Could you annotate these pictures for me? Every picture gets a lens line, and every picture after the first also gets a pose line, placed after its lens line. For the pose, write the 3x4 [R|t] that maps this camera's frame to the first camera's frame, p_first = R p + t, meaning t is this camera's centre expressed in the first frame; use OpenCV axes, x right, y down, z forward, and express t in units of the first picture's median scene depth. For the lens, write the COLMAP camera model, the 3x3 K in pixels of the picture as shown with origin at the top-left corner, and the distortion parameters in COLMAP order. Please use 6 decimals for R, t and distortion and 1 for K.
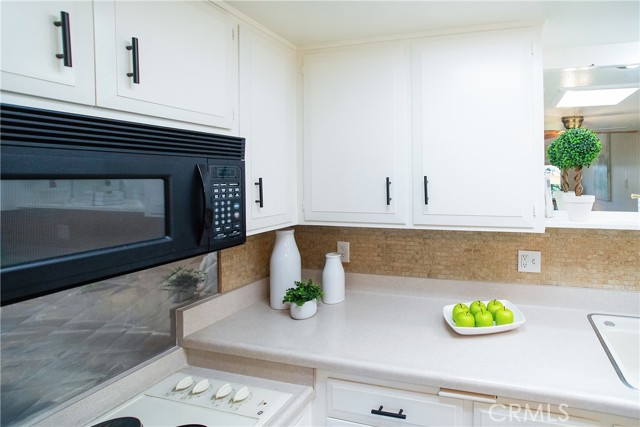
lens RADIAL K [[299.9, 0, 449.0], [0, 299.9, 177.5], [0, 0, 1]] dist [-0.003246, 0.000034]
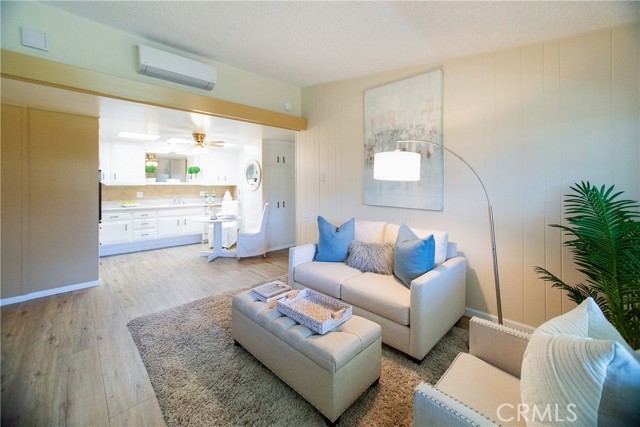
lens RADIAL K [[280.3, 0, 320.4], [0, 280.3, 186.4], [0, 0, 1]] dist [-0.018769, 0.000236]
pose [[0.593529, -0.001235, 0.804812, -1.383733], [0.005966, 0.999978, -0.002866, 0.195558], [-0.804790, 0.006503, 0.593523, -3.393078]]
